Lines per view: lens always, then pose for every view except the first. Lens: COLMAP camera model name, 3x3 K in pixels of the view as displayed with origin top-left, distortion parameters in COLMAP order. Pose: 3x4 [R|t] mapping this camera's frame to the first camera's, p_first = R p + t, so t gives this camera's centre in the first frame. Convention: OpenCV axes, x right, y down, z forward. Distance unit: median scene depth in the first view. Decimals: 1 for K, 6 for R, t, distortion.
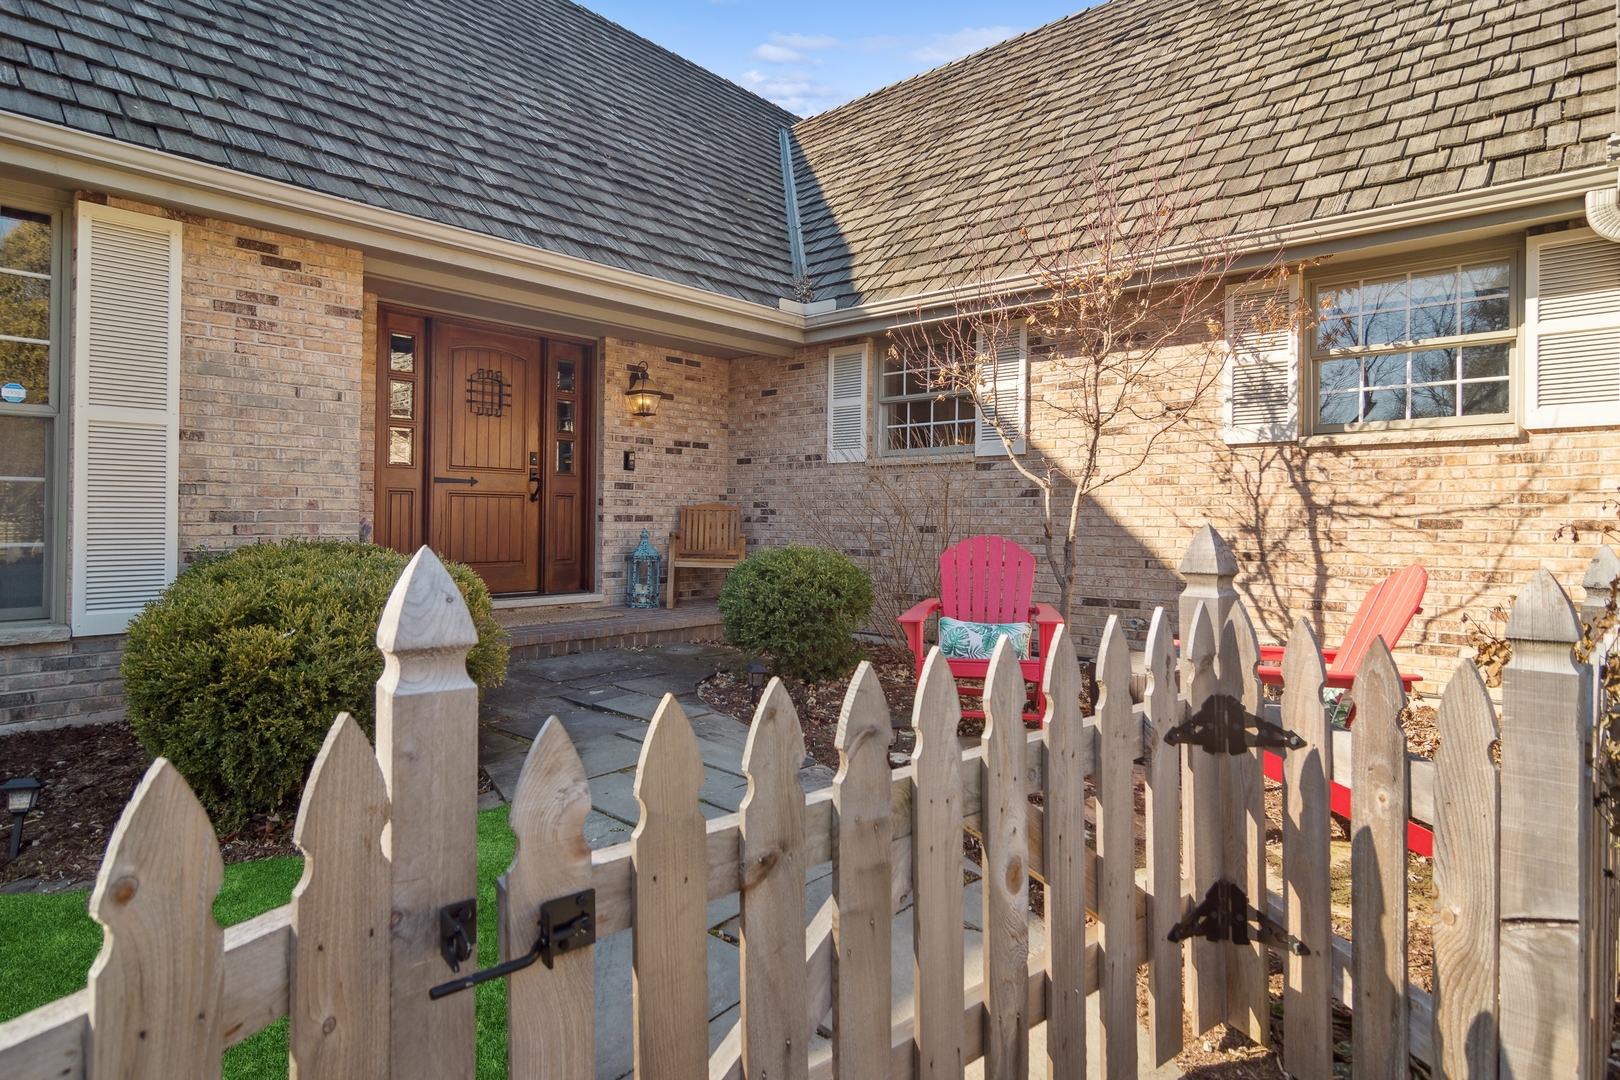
lens RADIAL K [[877.4, 0, 804.7], [0, 877.4, 528.1], [0, 0, 1]] dist [-0.001727, 0.004267]
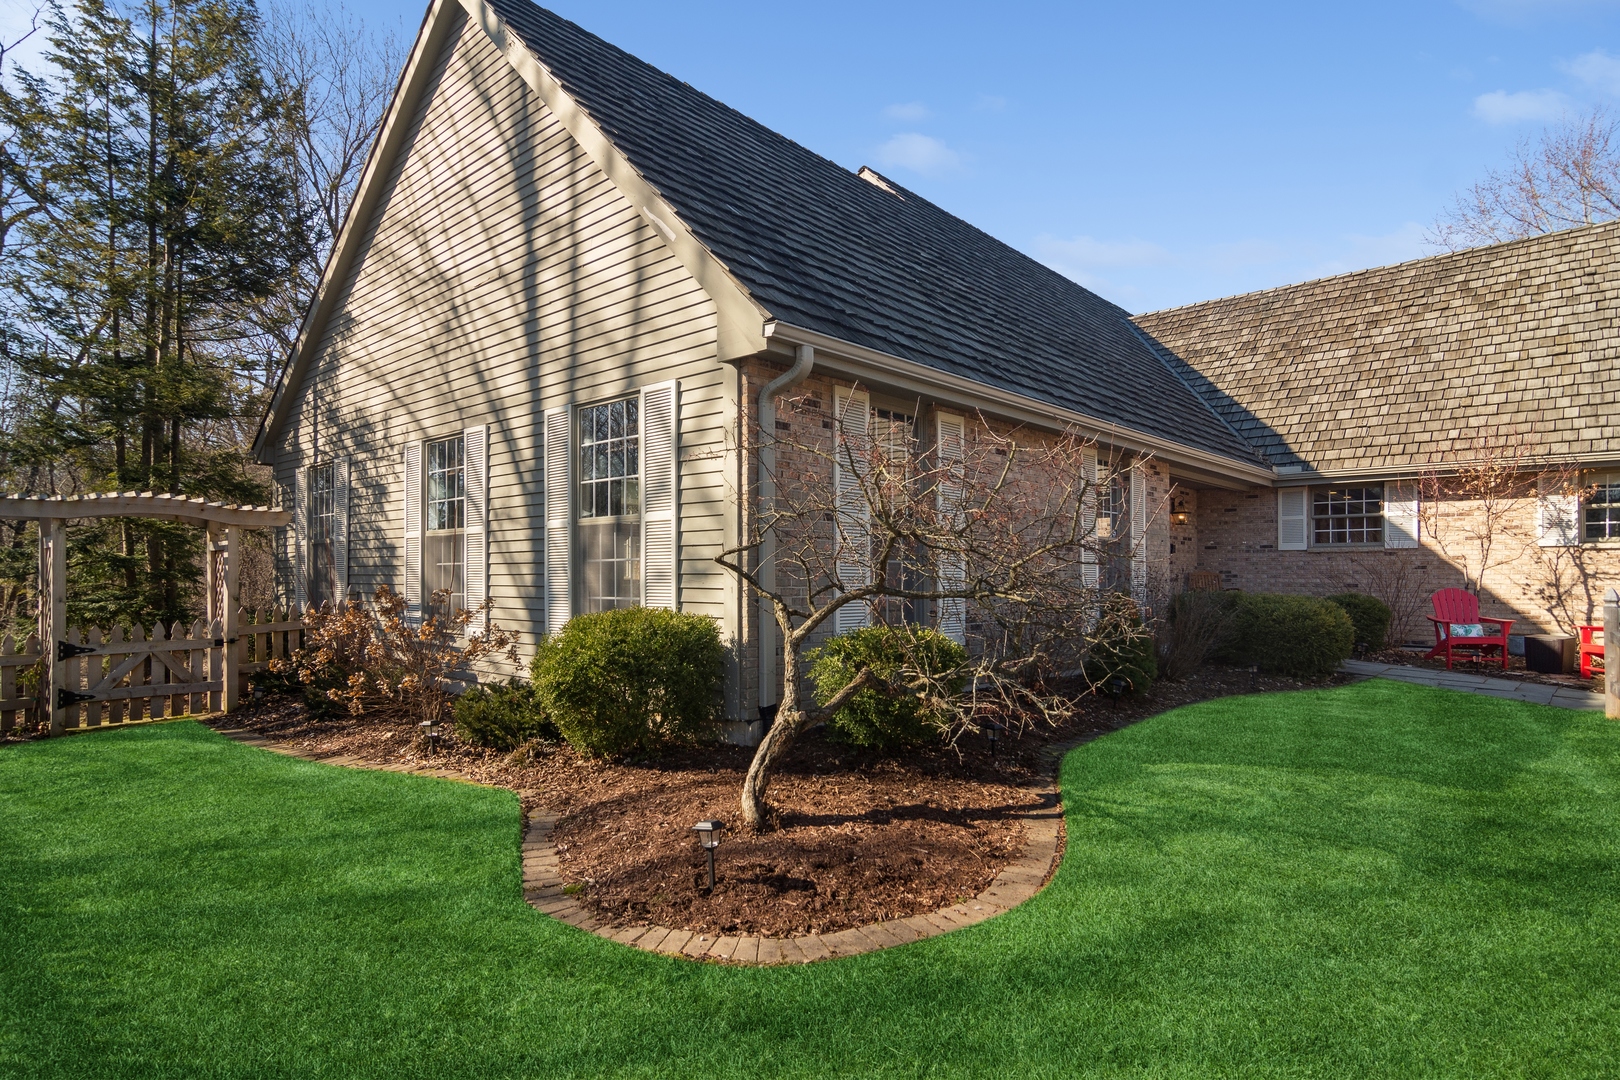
lens RADIAL K [[877.4, 0, 815.3], [0, 877.4, 576.2], [0, 0, 1]] dist [-0.001727, 0.004267]
pose [[0.999967, -0.002910, -0.007605, -1.305446], [0.002827, 0.999937, -0.010895, -0.001603], [0.007636, 0.010873, 0.999912, -1.198782]]
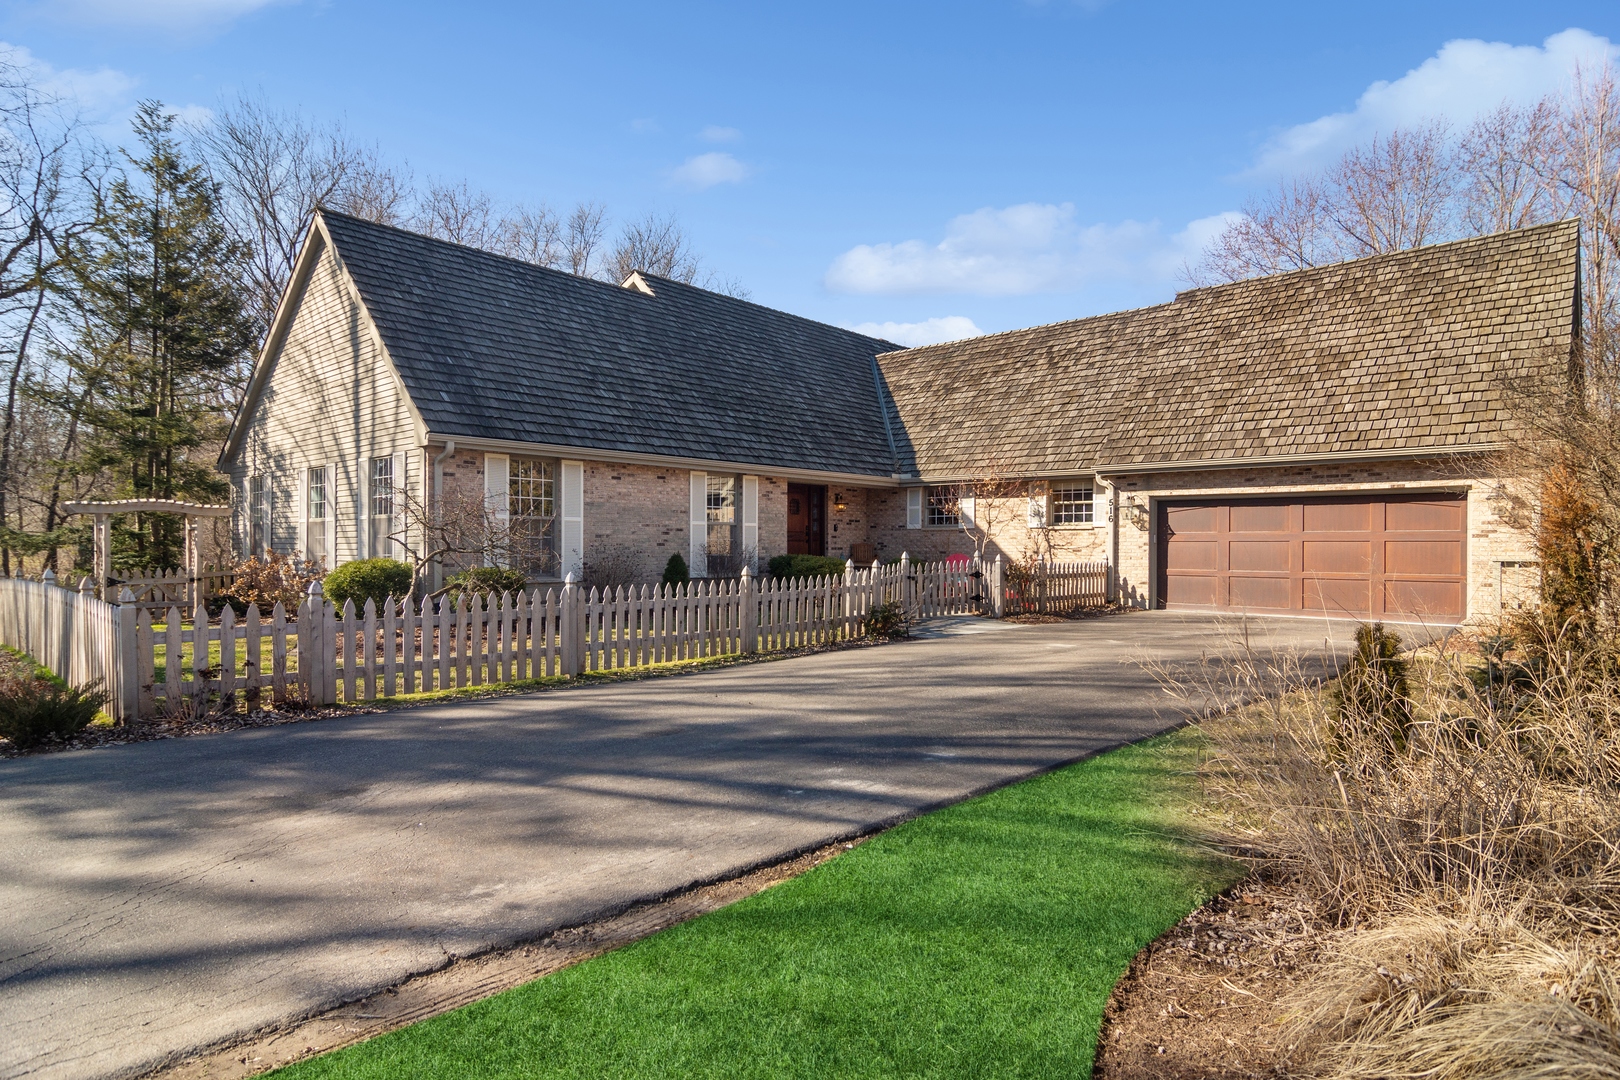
lens RADIAL K [[877.4, 0, 815.3], [0, 877.4, 550.0], [0, 0, 1]] dist [-0.001727, 0.004267]
pose [[0.999996, 0.000197, -0.002720, -0.356532], [-0.000218, 0.999968, -0.007954, 0.020521], [0.002718, 0.007954, 0.999965, -2.477907]]
